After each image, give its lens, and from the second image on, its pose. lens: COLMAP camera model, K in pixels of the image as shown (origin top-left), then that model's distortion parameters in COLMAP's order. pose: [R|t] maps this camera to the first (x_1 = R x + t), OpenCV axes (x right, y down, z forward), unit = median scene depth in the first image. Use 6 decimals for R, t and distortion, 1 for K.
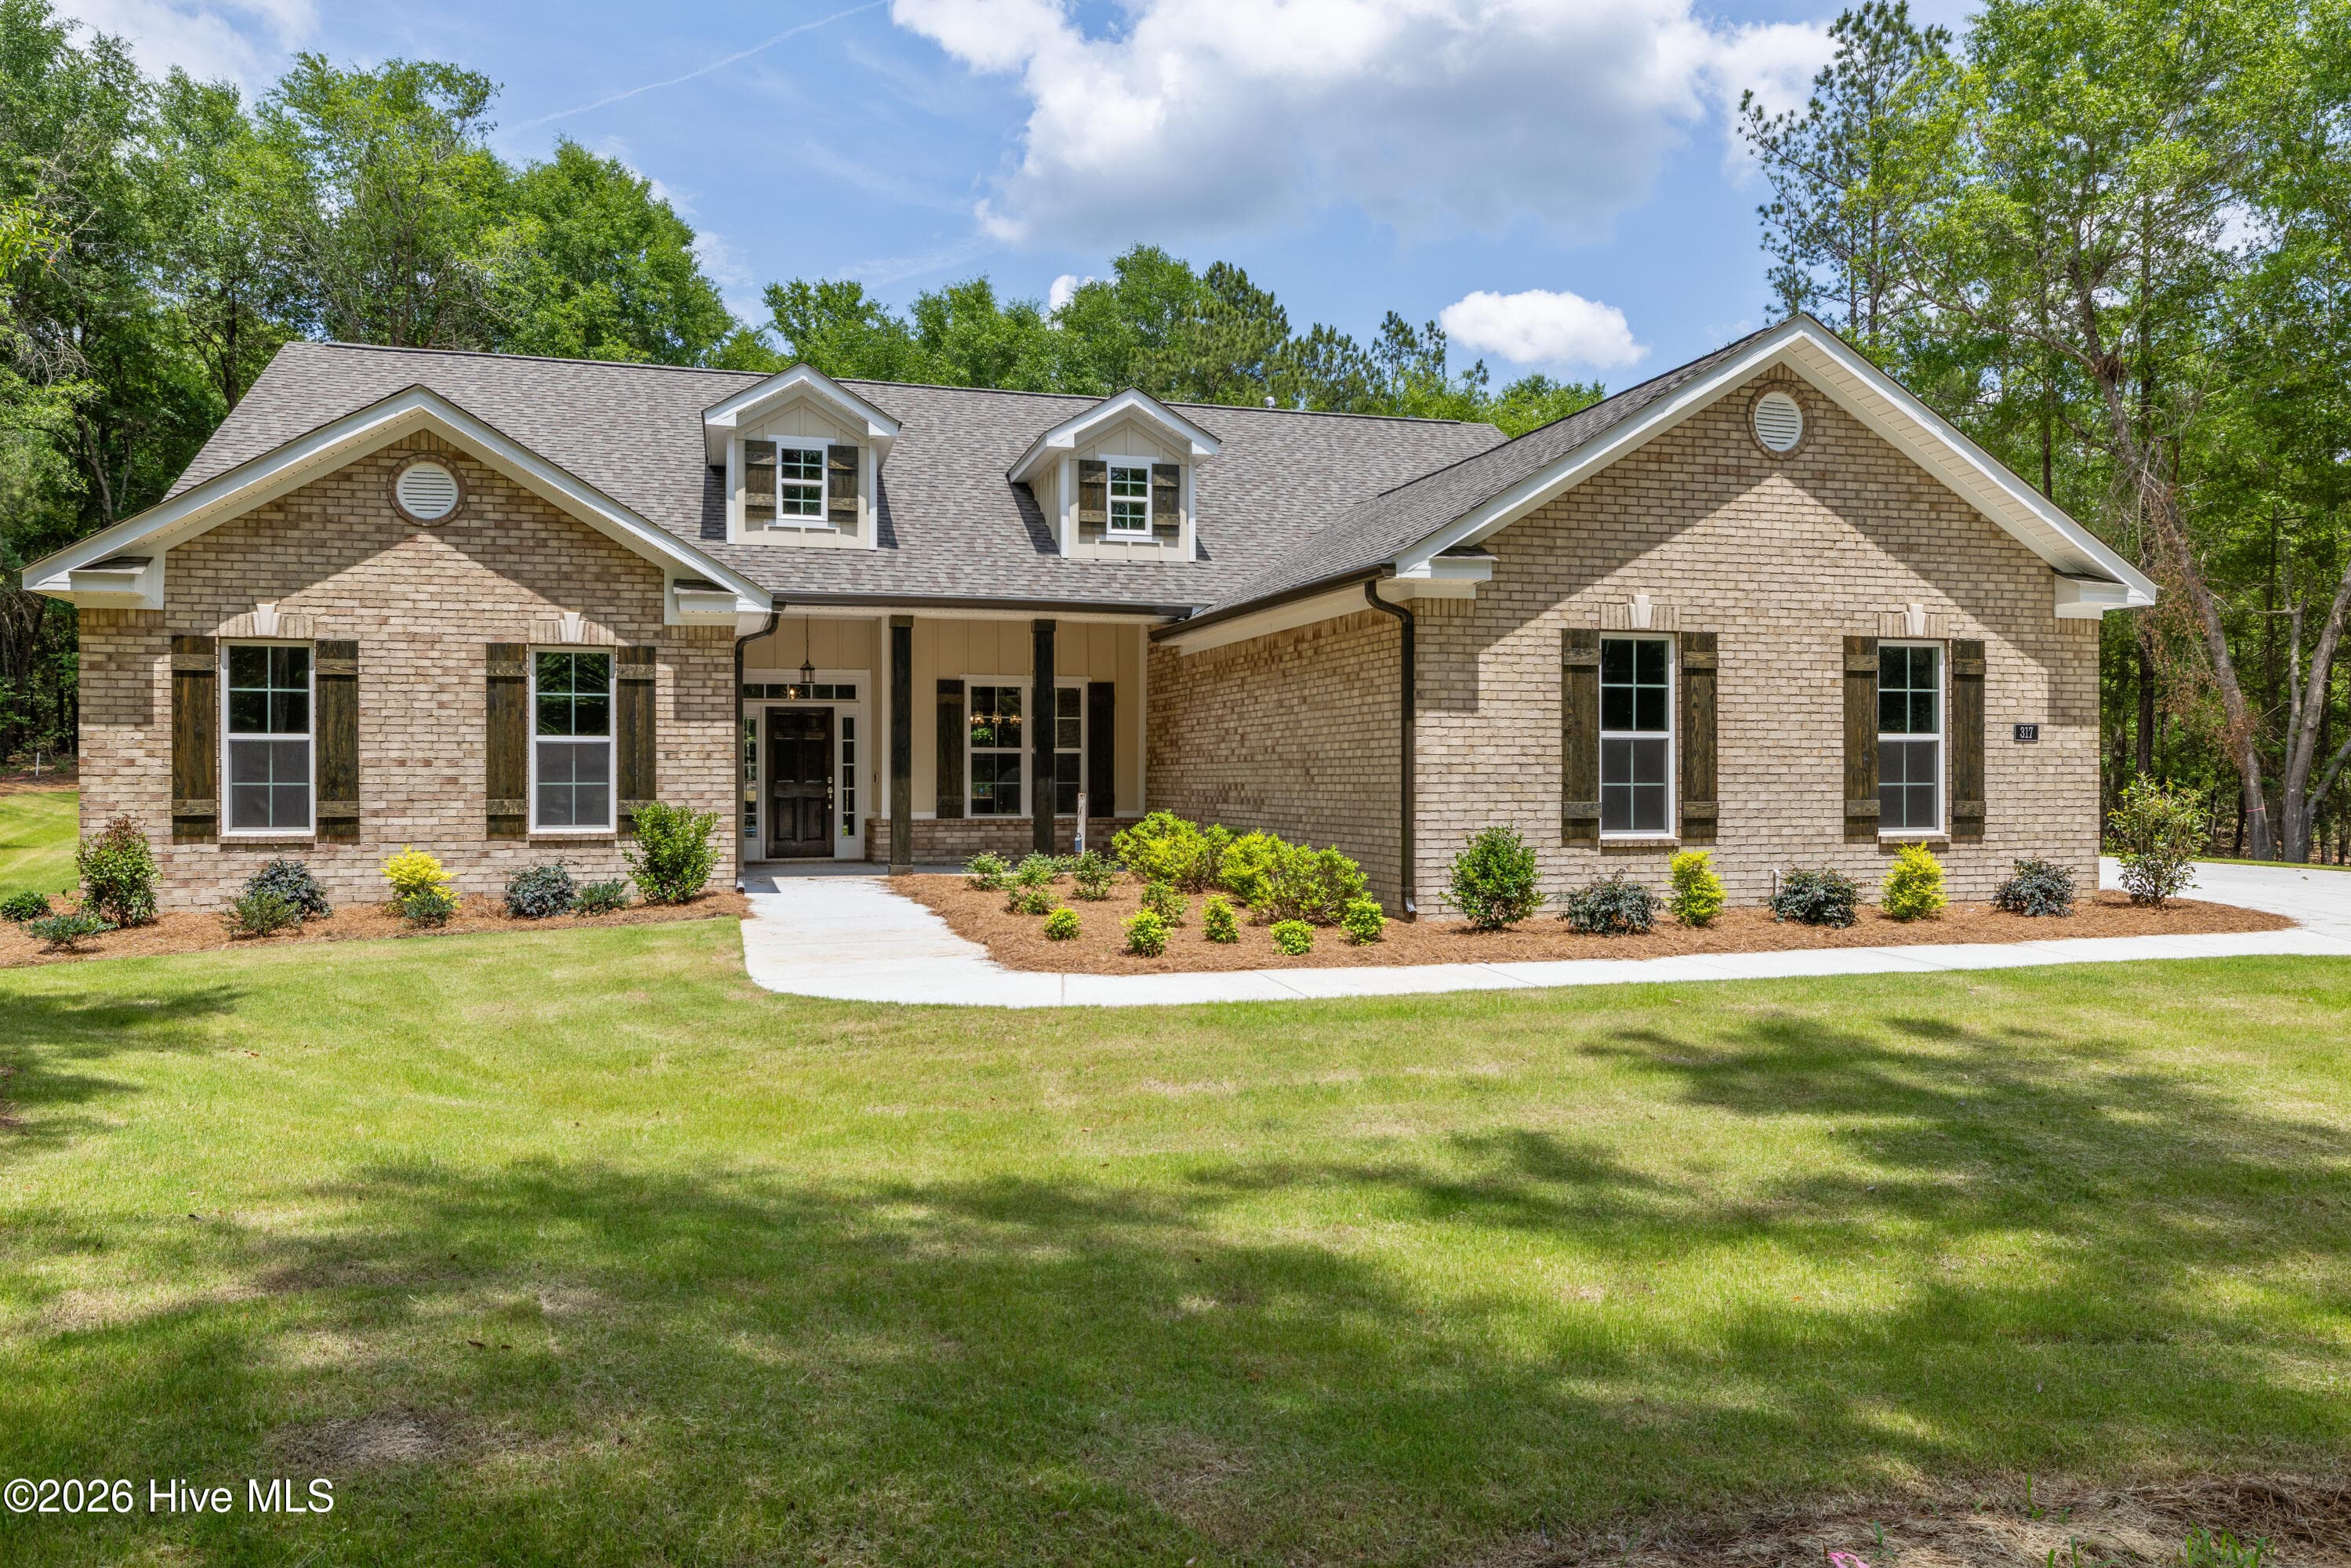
lens RADIAL K [[1594.9, 0, 1175.8], [0, 1594.9, 795.3], [0, 0, 1]] dist [0.010217, -0.019443]
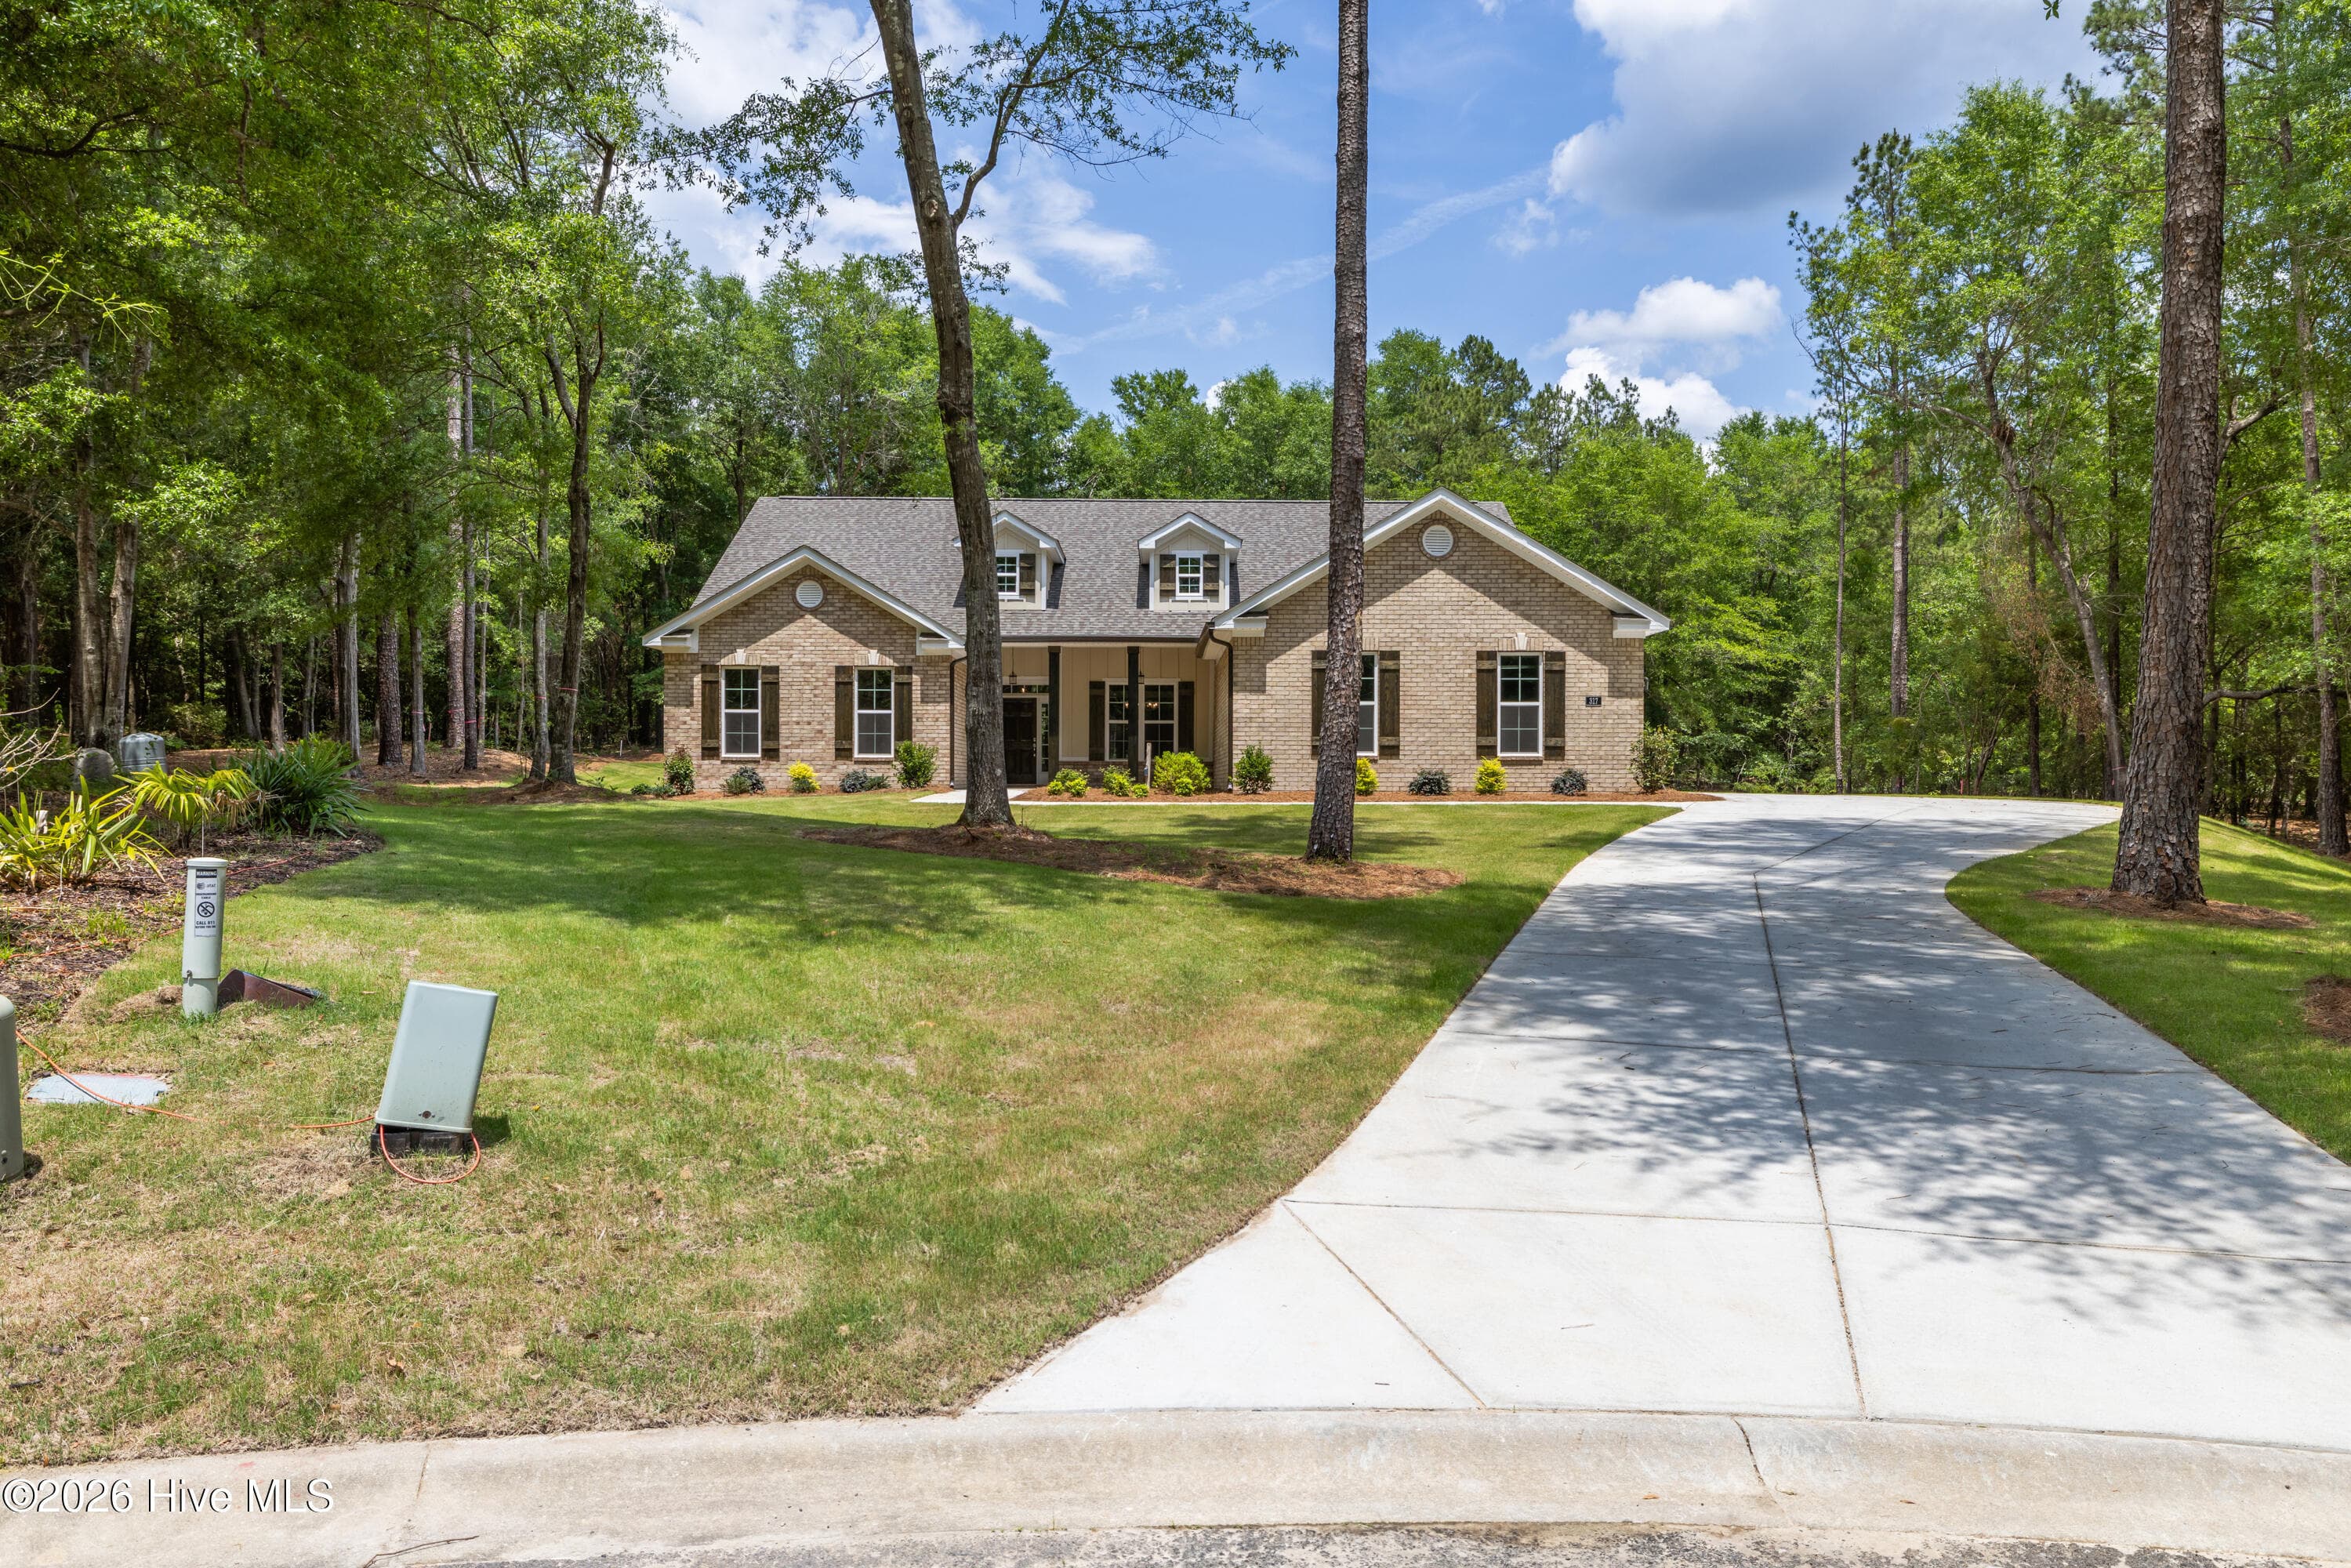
lens RADIAL K [[1570.2, 0, 1167.1], [0, 1570.2, 790.1], [0, 0, 1]] dist [0.020322, -0.018337]
pose [[0.963090, 0.005041, -0.269133, 0.552160], [-0.006513, 0.999968, -0.004579, 0.075334], [0.269101, 0.006163, 0.963092, -0.880631]]
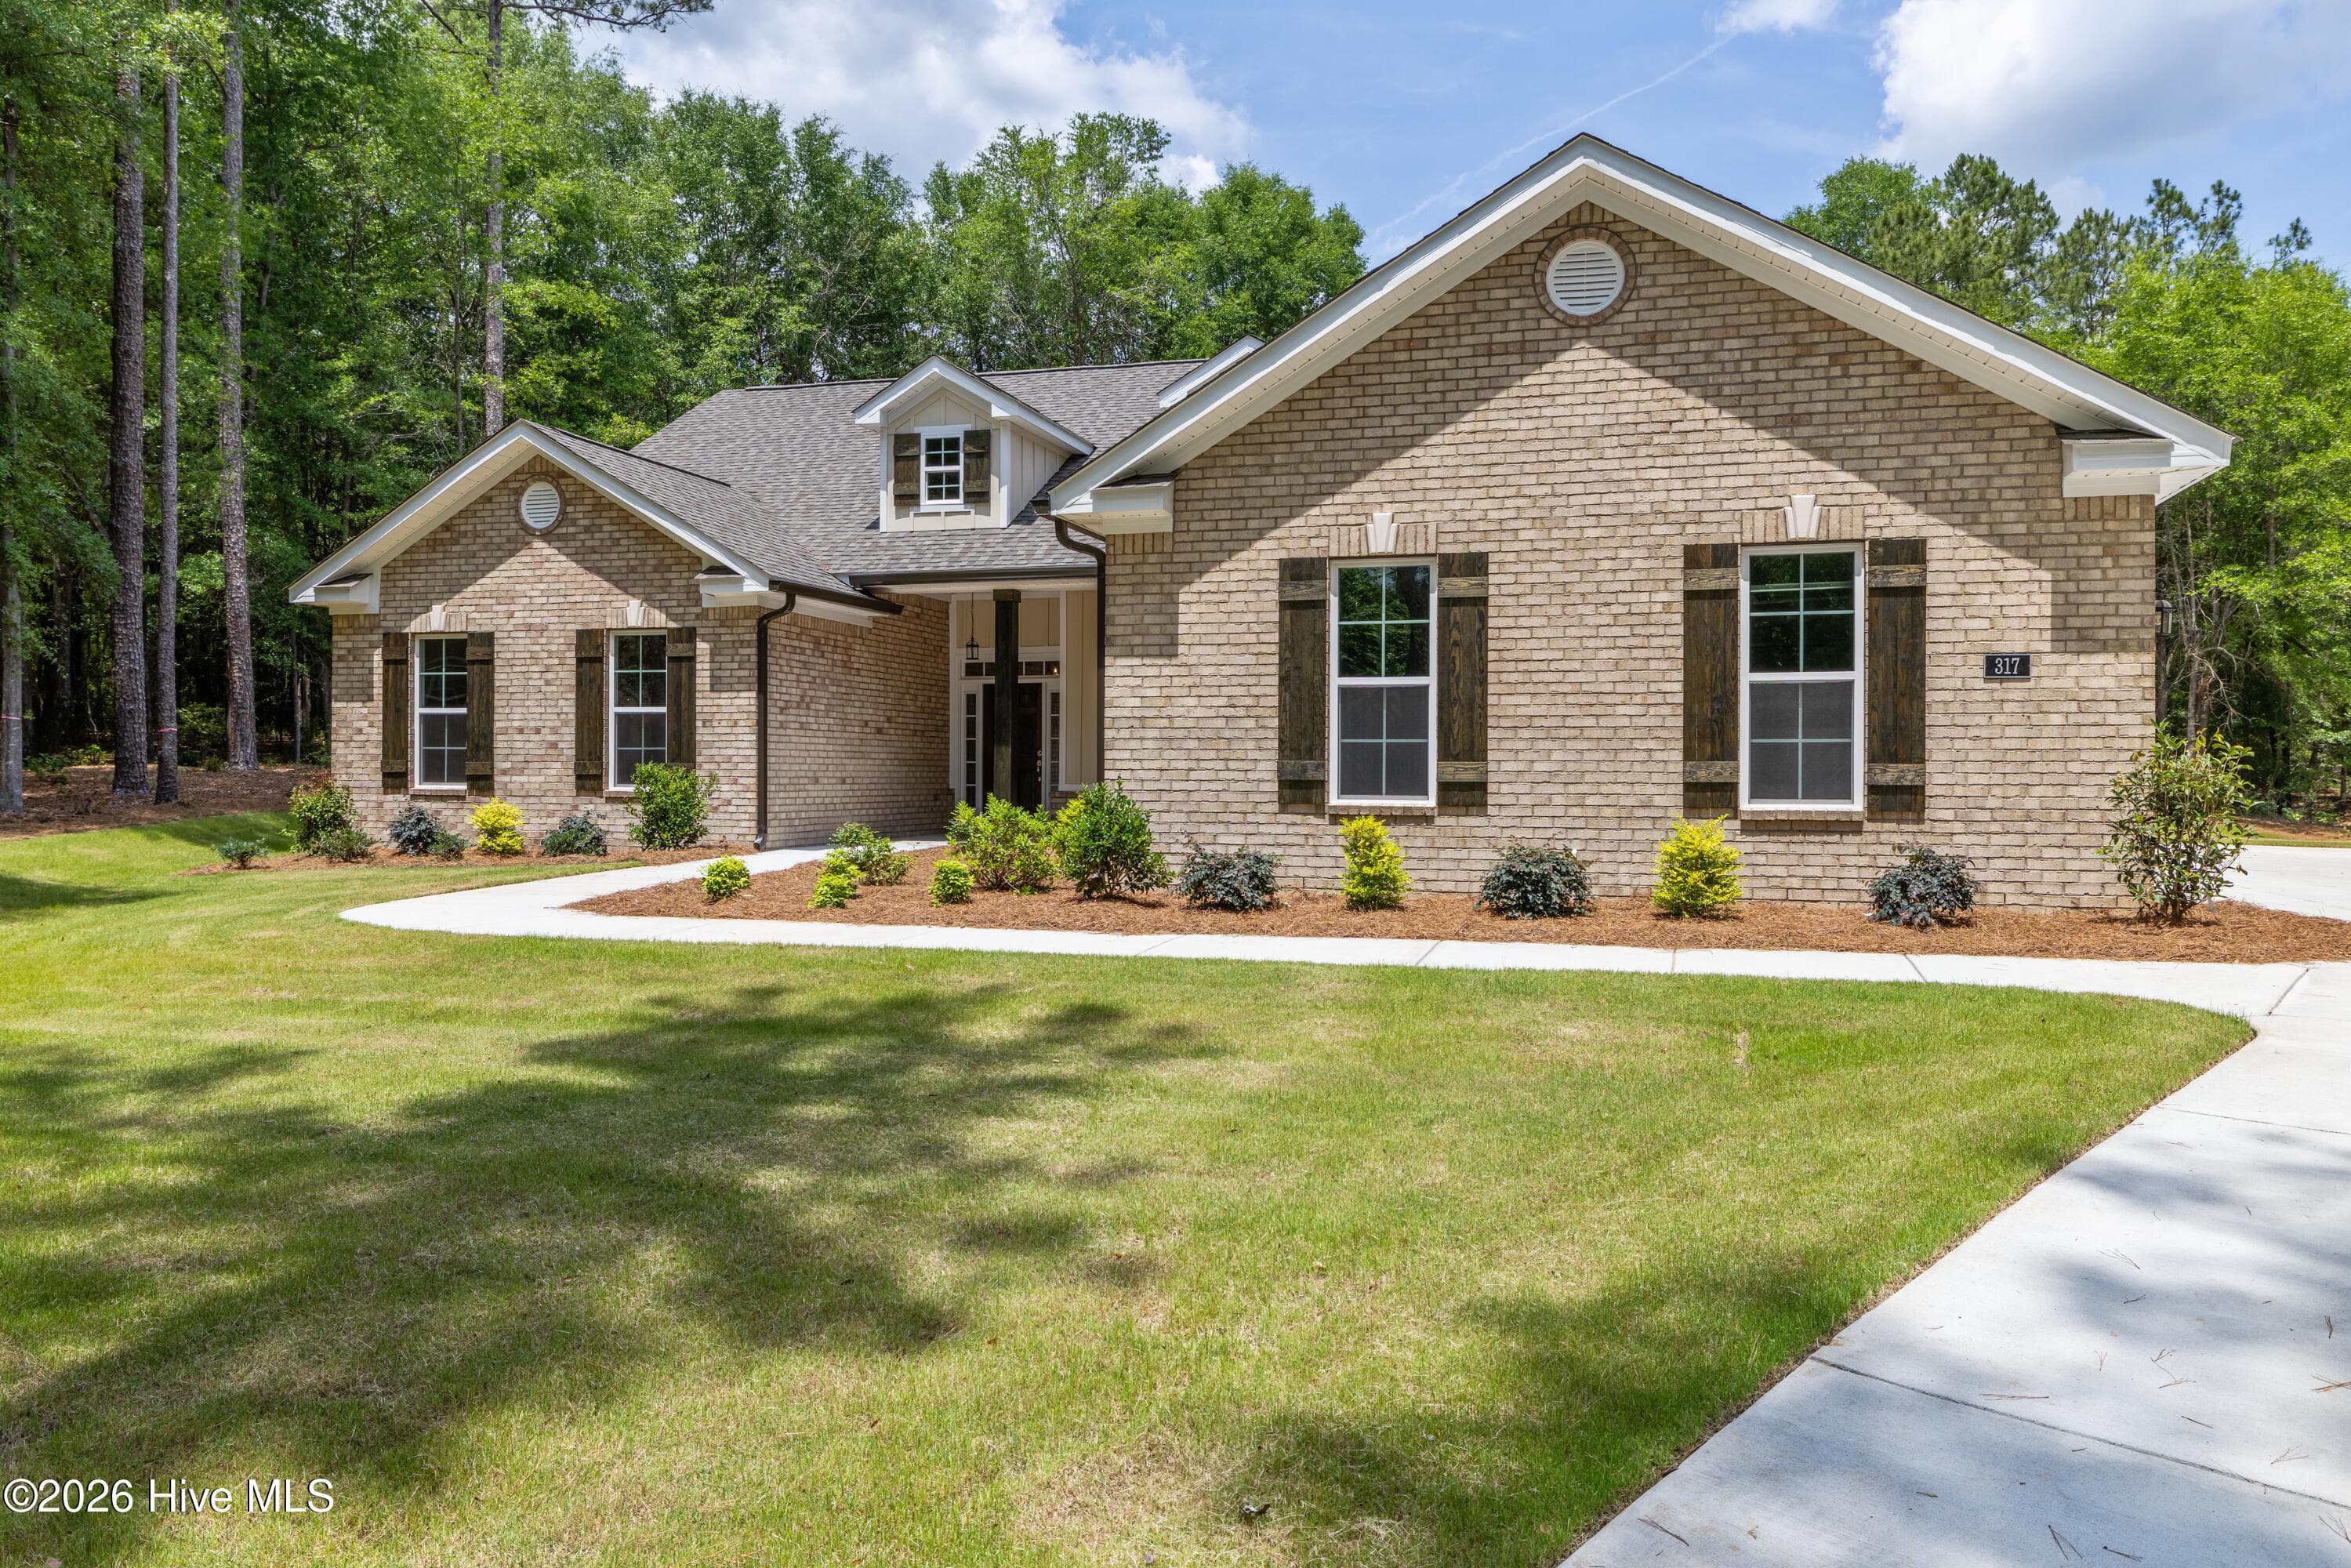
lens RADIAL K [[1654.5, 0, 1181.7], [0, 1654.5, 772.2], [0, 0, 1]] dist [0.019963, -0.023925]
pose [[0.847325, 0.004427, -0.531056, 0.616987], [-0.012016, 0.999869, -0.010837, 0.018983], [0.530938, 0.015564, 0.847268, 0.201088]]
